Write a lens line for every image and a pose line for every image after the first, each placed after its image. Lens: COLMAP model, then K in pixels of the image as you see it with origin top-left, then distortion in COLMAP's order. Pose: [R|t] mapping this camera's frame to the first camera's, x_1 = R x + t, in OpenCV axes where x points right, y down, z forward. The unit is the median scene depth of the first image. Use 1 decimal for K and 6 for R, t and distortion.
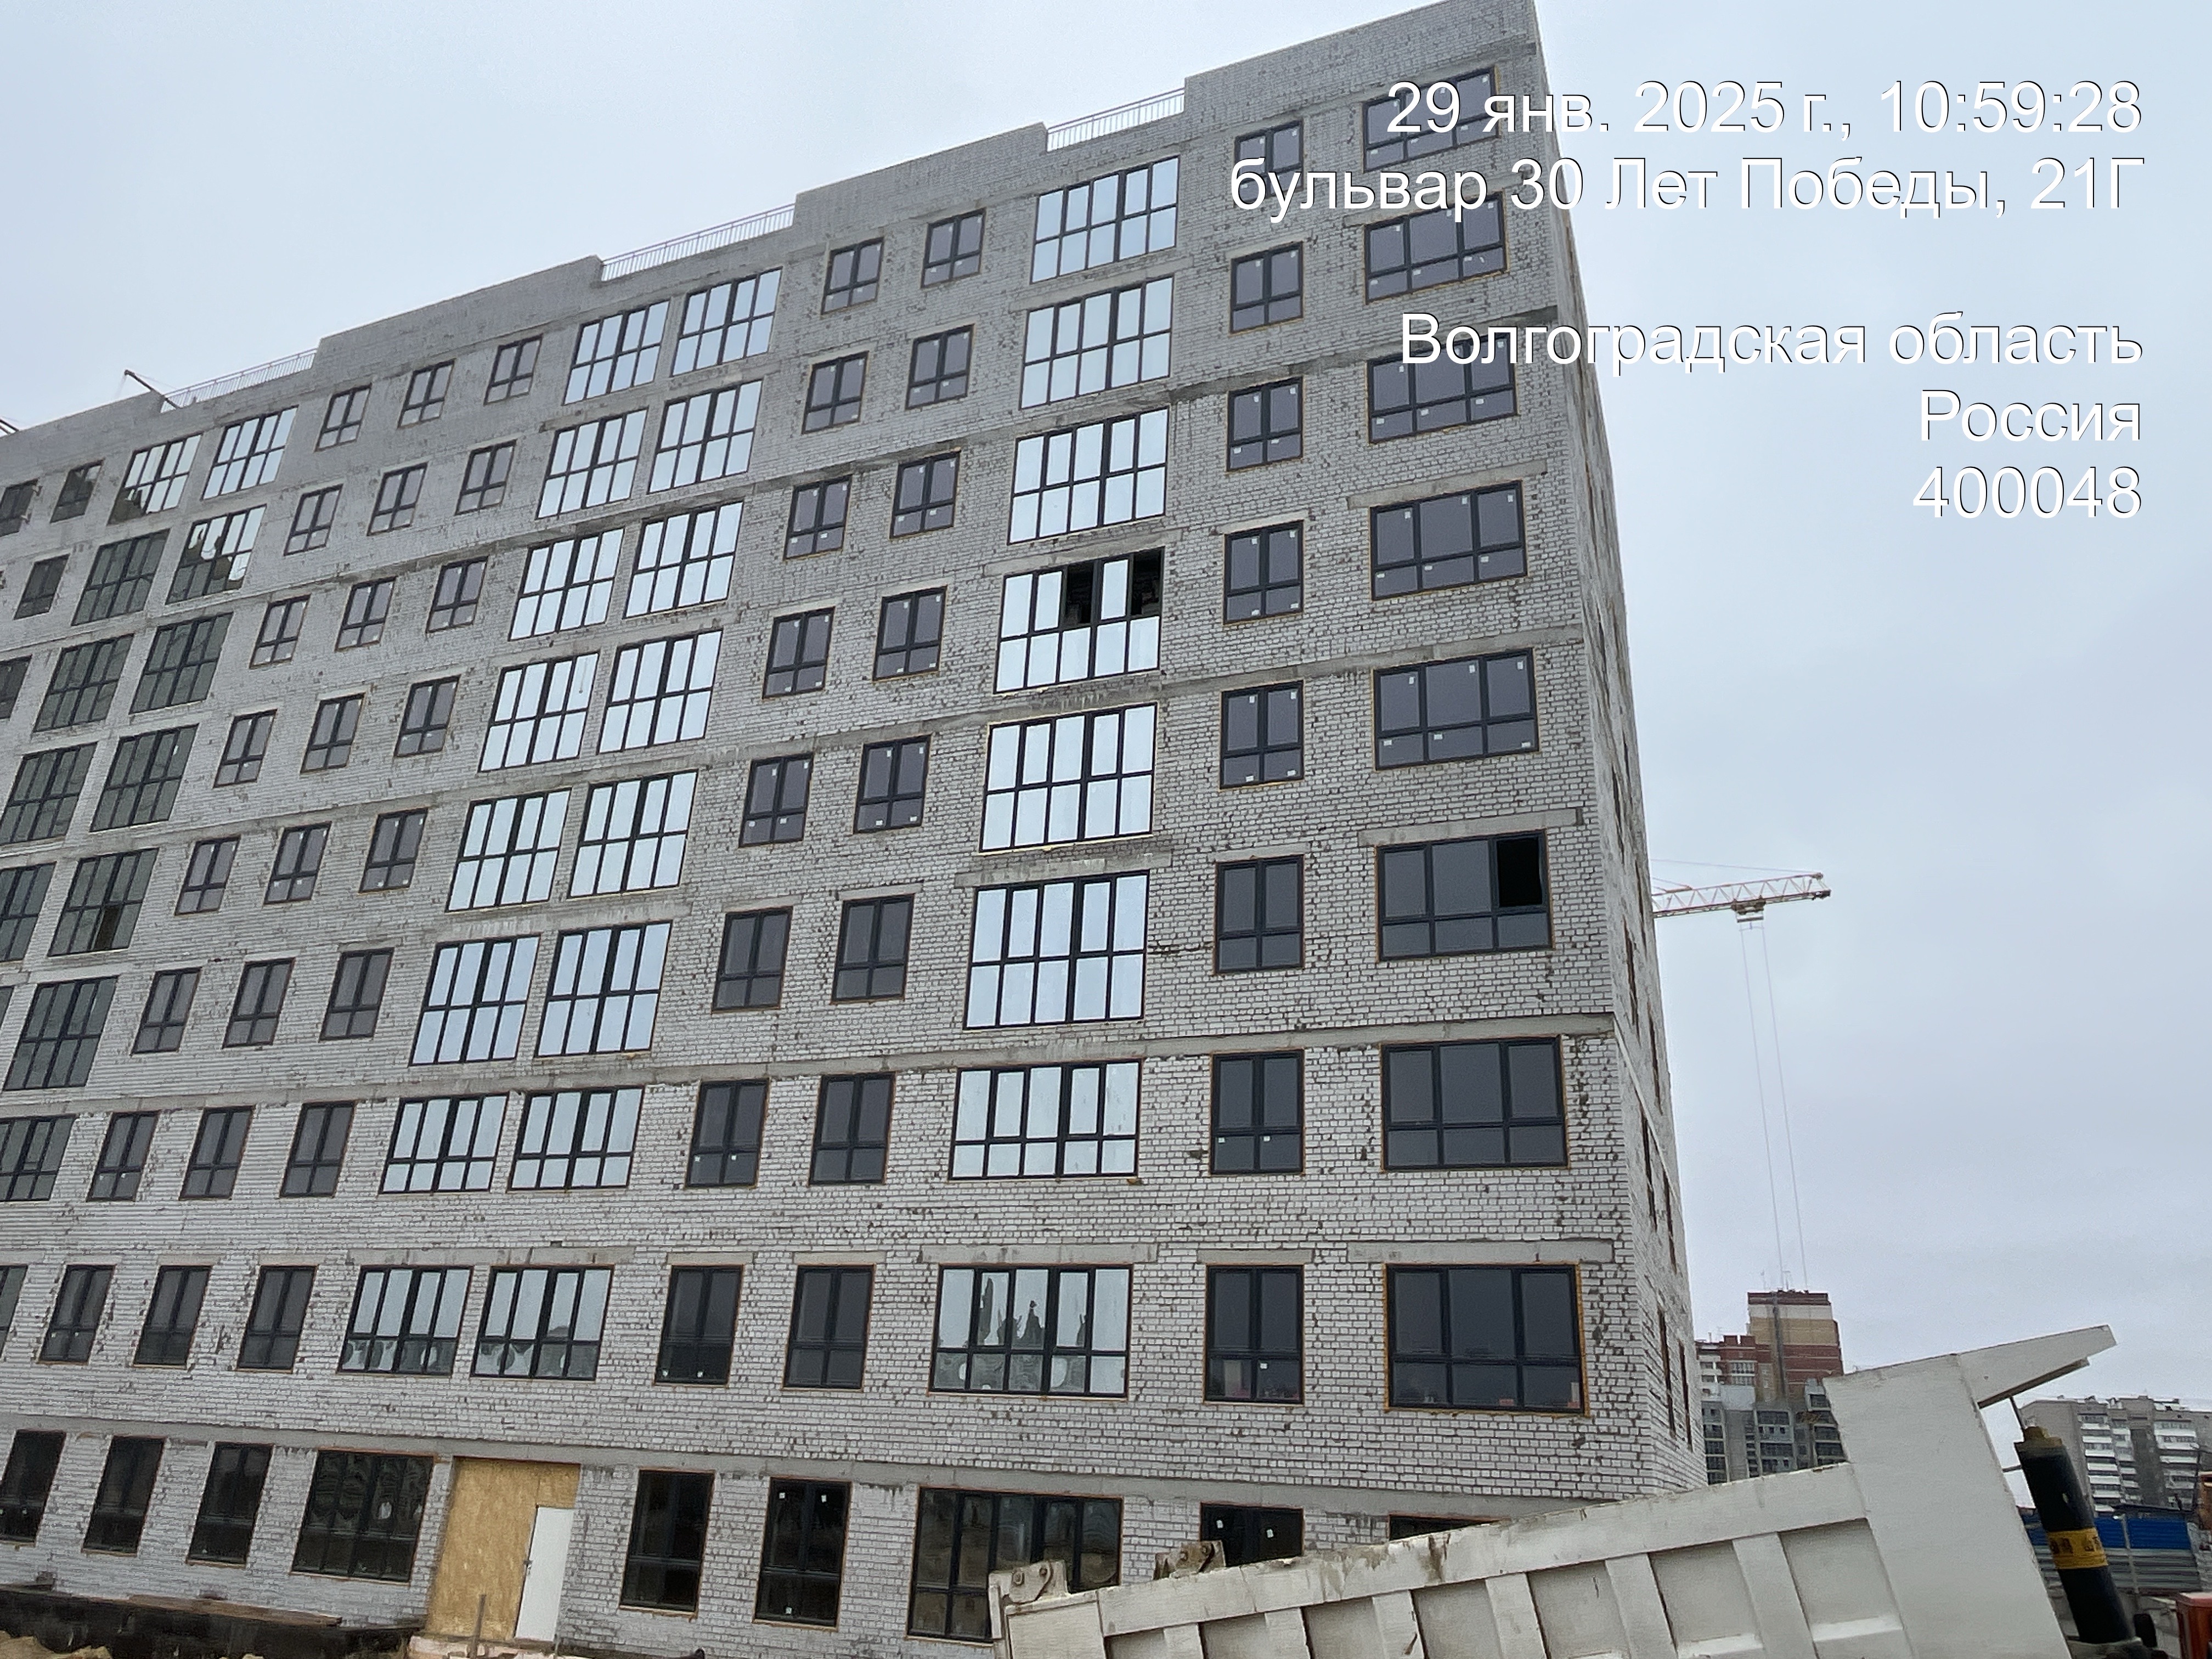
lens RADIAL K [[1537.8, 0, 1100.0], [0, 1537.8, 830.3], [0, 0, 1]] dist [0.004949, -0.012057]
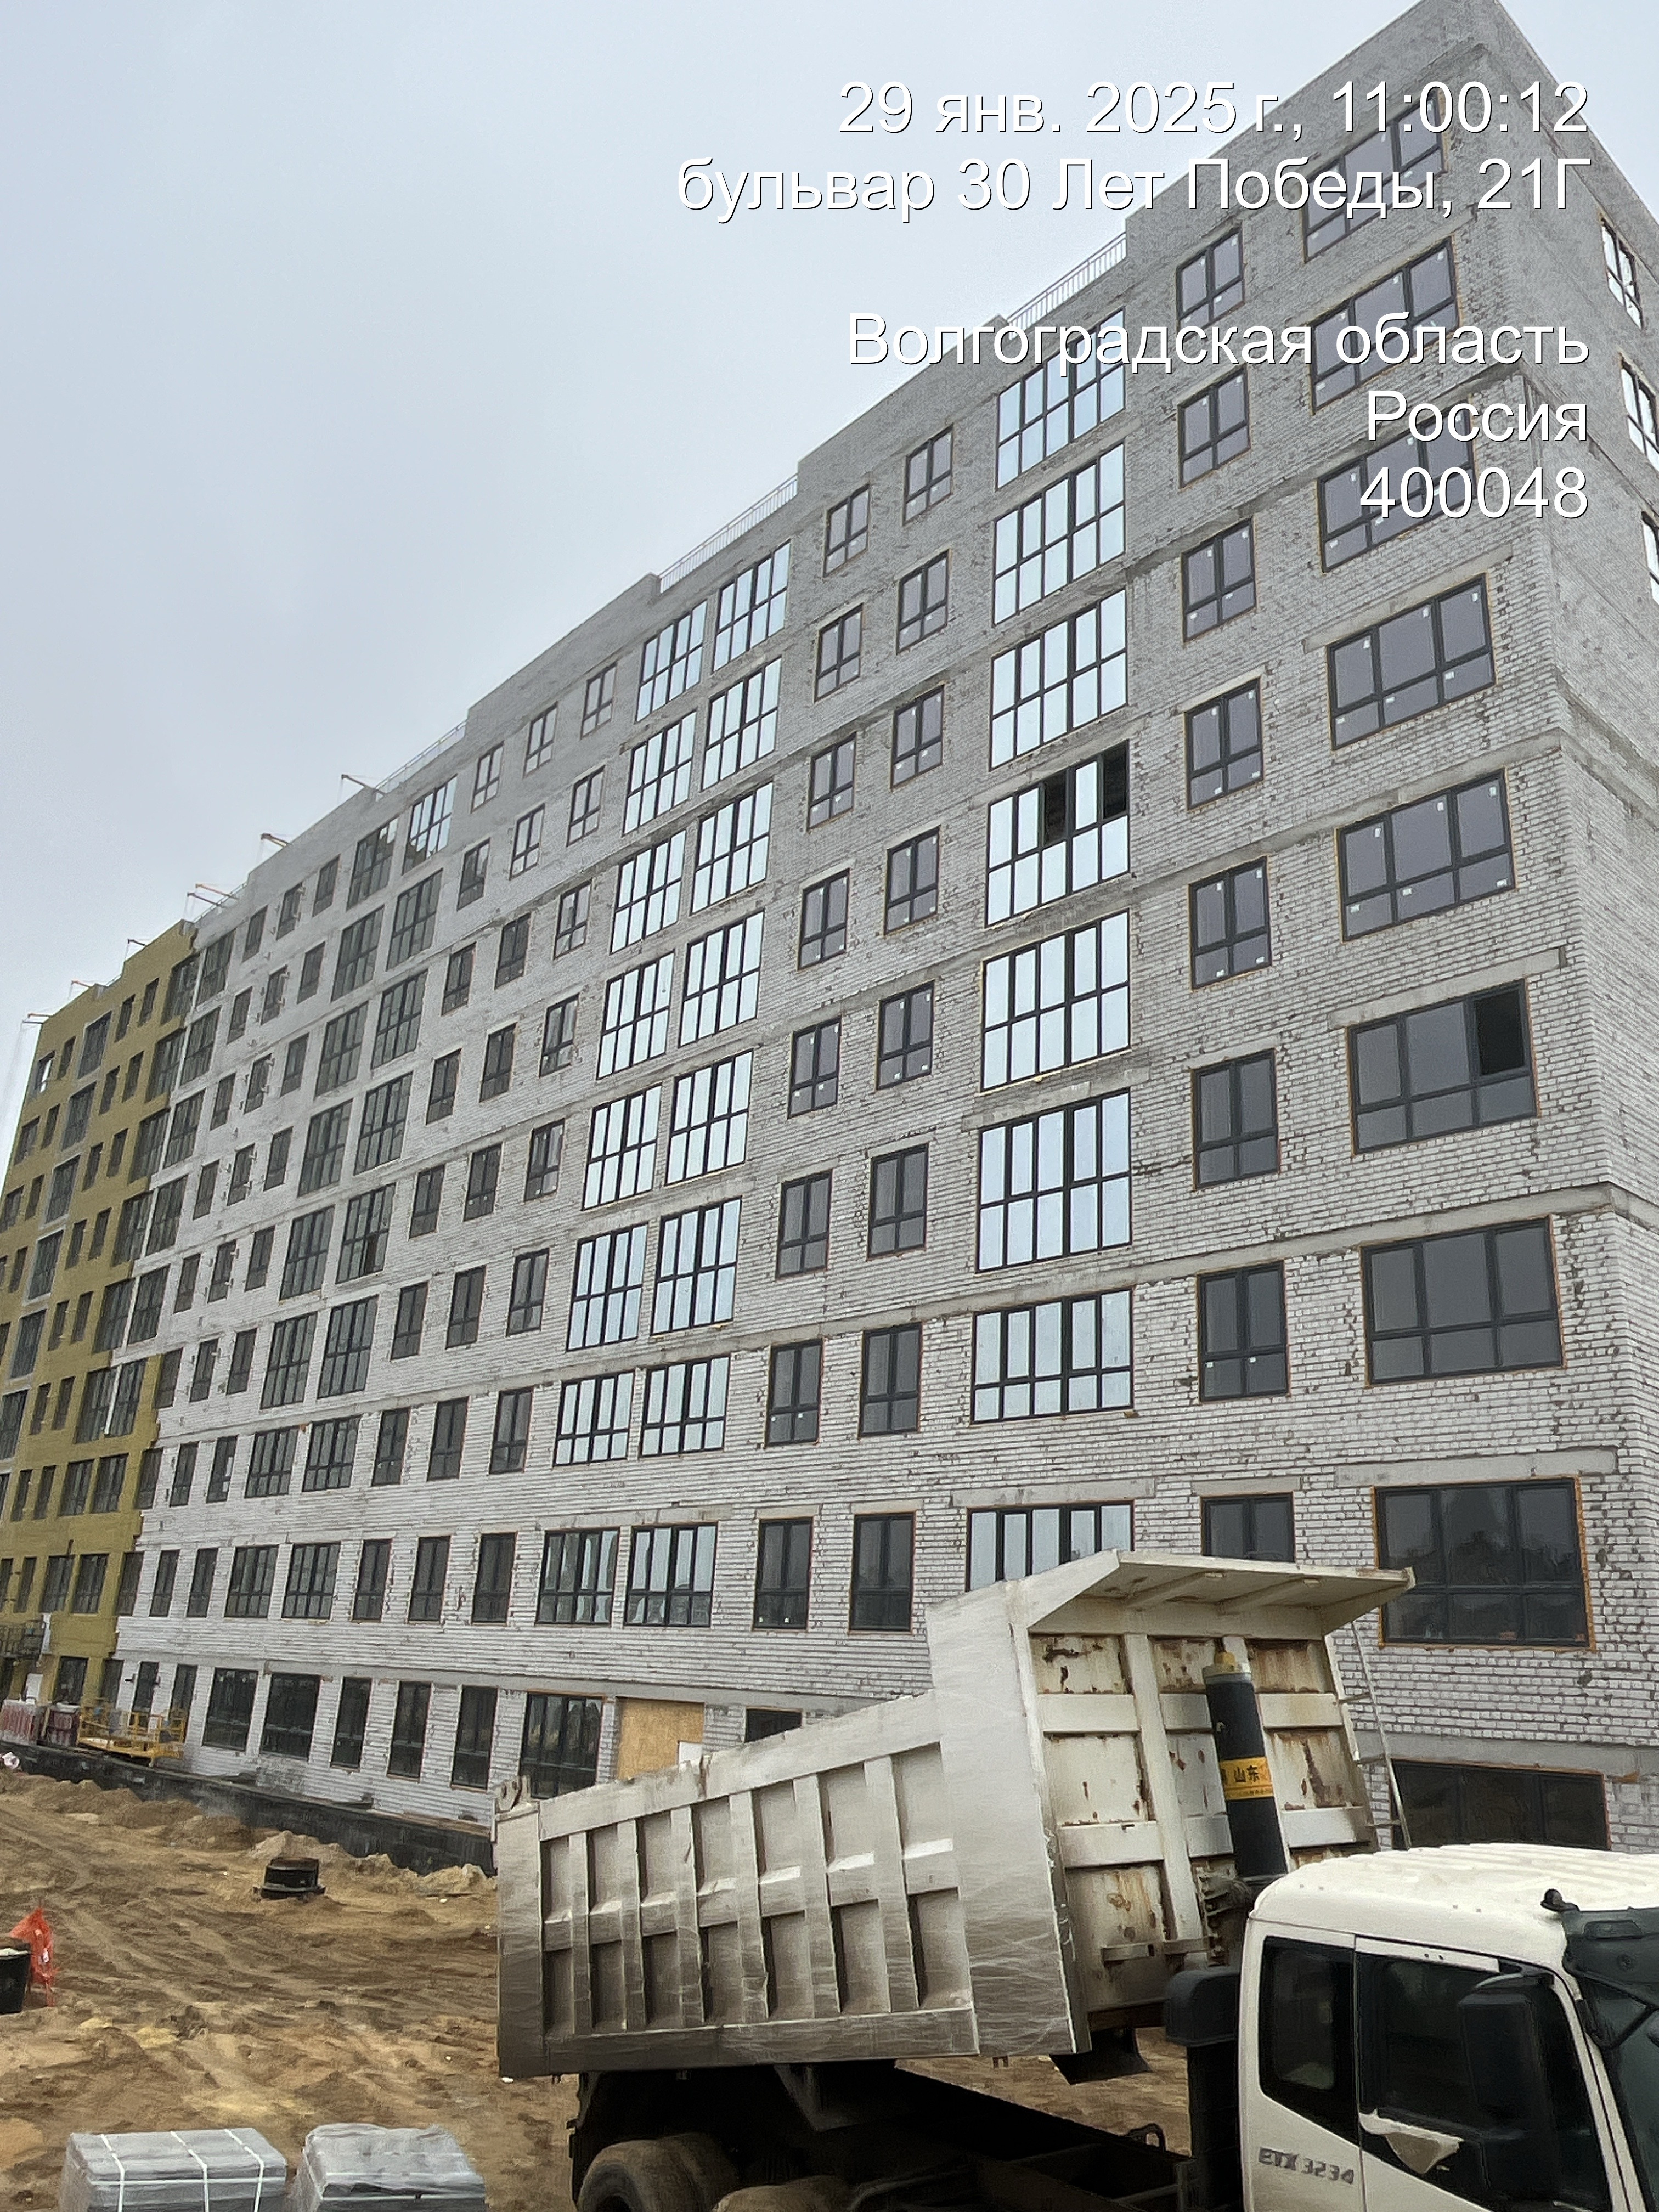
lens RADIAL K [[1635.2, 0, 824.1], [0, 1635.2, 1098.5], [0, 0, 1]] dist [0.006664, -0.014601]
pose [[0.902664, -0.146848, -0.404516, 0.244648], [0.159690, 0.987165, -0.002017, 0.004124], [0.399620, -0.062776, 0.914529, 0.000560]]
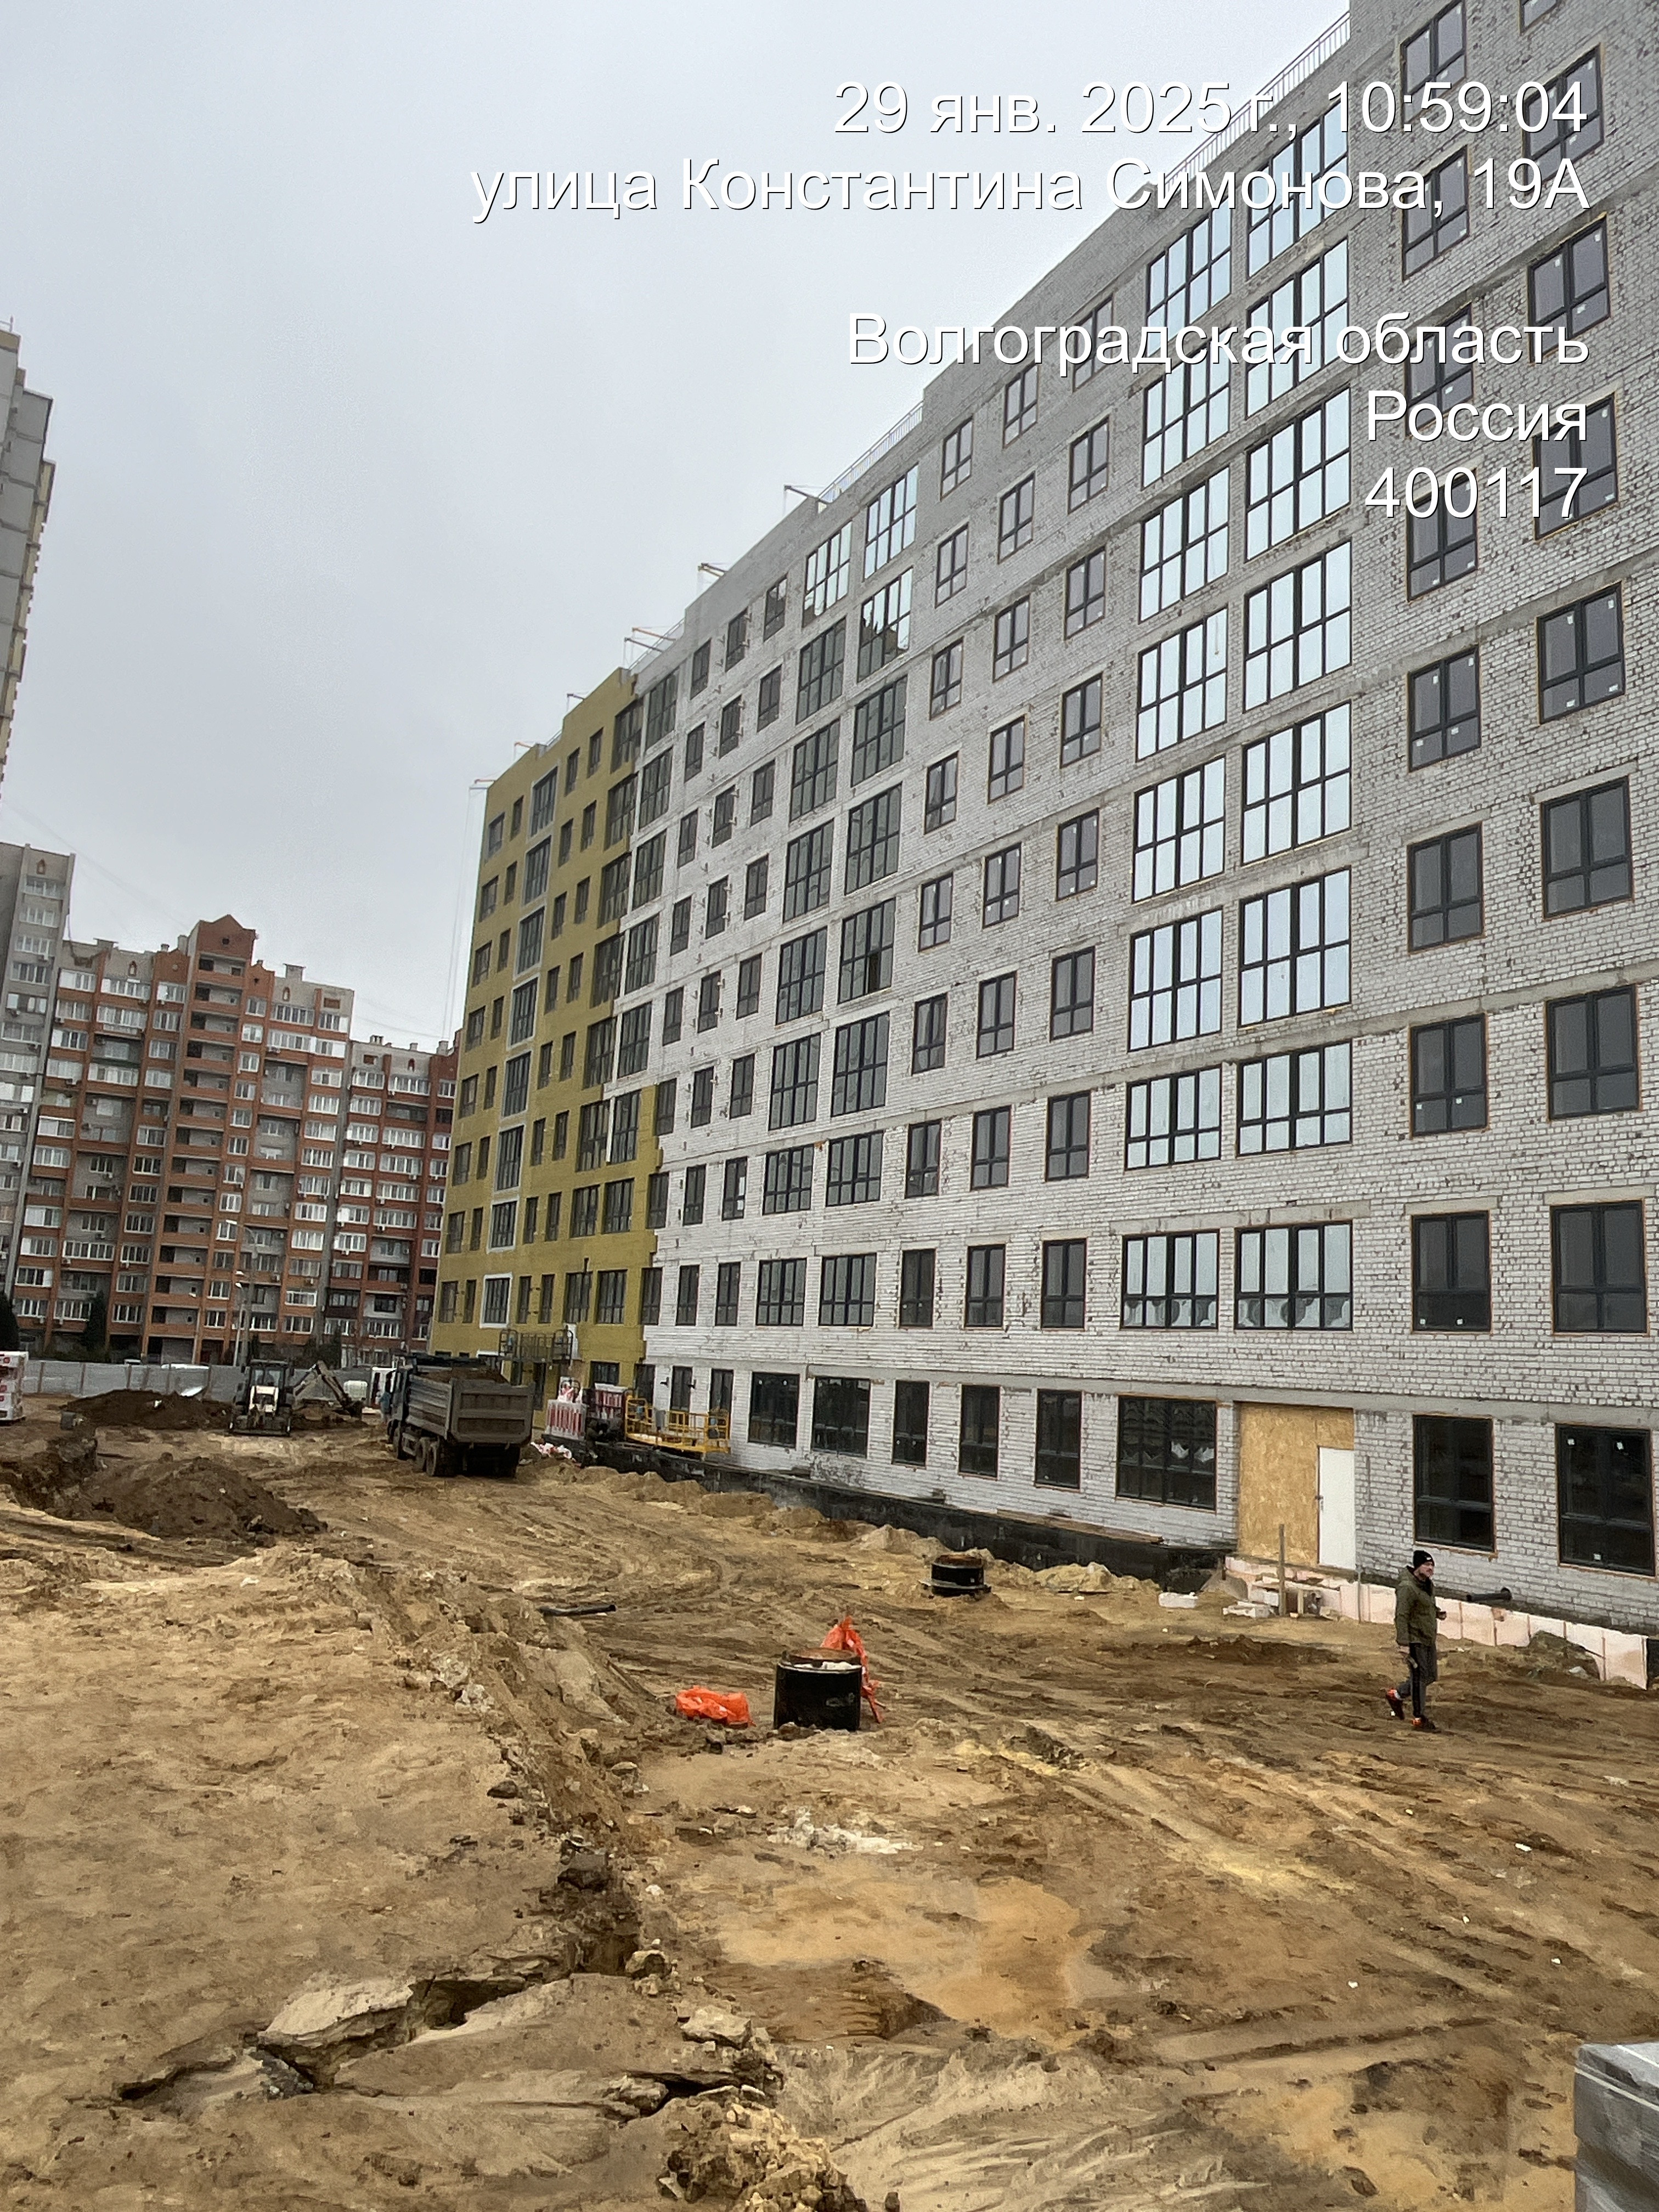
lens RADIAL K [[1537.8, 0, 820.7], [0, 1537.8, 1098.6], [0, 0, 1]] dist [0.004949, -0.012057]
pose [[0.794843, -0.111289, -0.596522, 0.010968], [0.221274, 0.968508, 0.114151, 0.017758], [0.565033, -0.222728, 0.794437, 0.035832]]
